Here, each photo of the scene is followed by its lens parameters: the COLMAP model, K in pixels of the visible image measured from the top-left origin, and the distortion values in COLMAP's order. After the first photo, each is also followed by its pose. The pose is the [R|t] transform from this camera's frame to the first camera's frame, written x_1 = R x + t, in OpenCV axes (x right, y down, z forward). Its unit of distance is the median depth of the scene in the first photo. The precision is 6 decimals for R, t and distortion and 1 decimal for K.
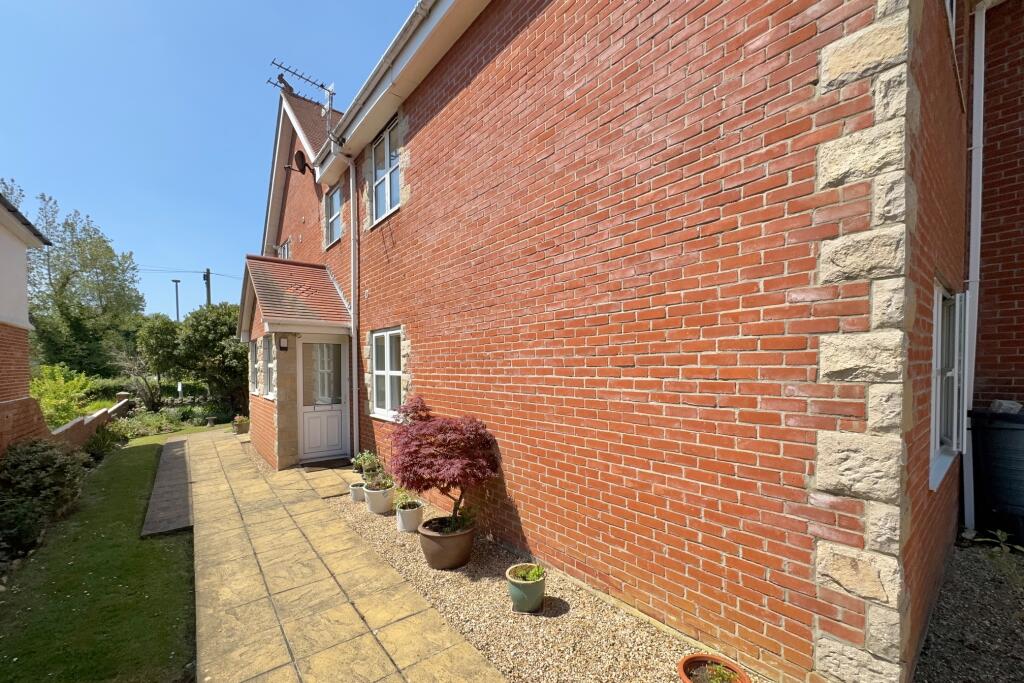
lens RADIAL K [[401.4, 0, 514.1], [0, 401.4, 379.1], [0, 0, 1]] dist [0.000185, -0.000063]
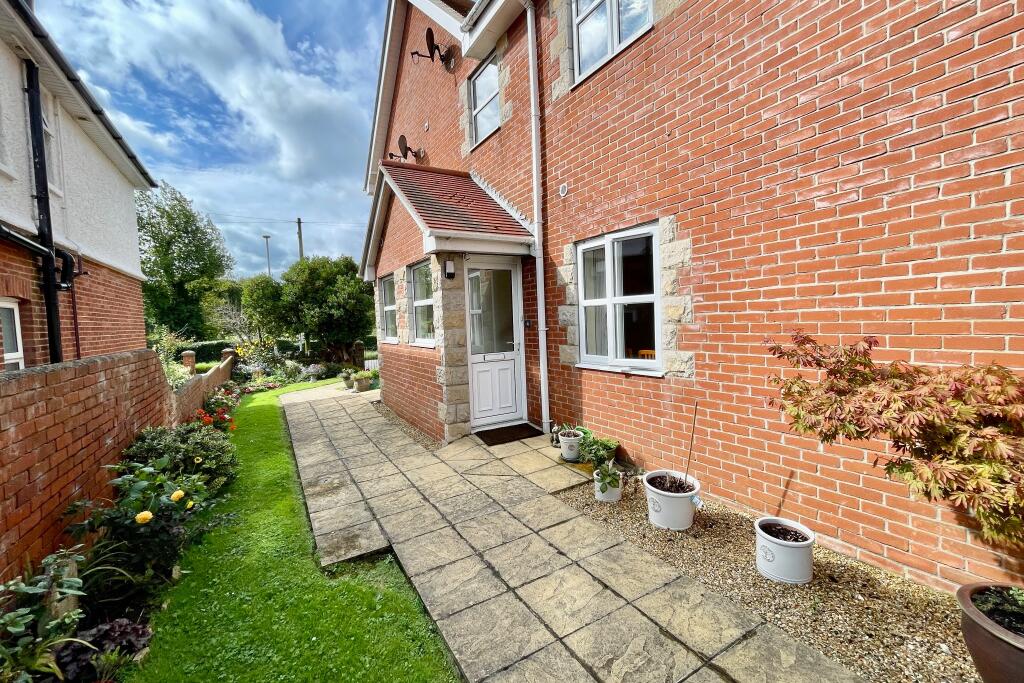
lens RADIAL K [[409.8, 0, 512.0], [0, 409.8, 341.5], [0, 0, 1]] dist [-0.000469, 0.000179]
pose [[0.989216, -0.026575, -0.144036, -0.358798], [0.030202, 0.999278, 0.023056, 0.028922], [0.143319, -0.027158, 0.989304, 0.285418]]
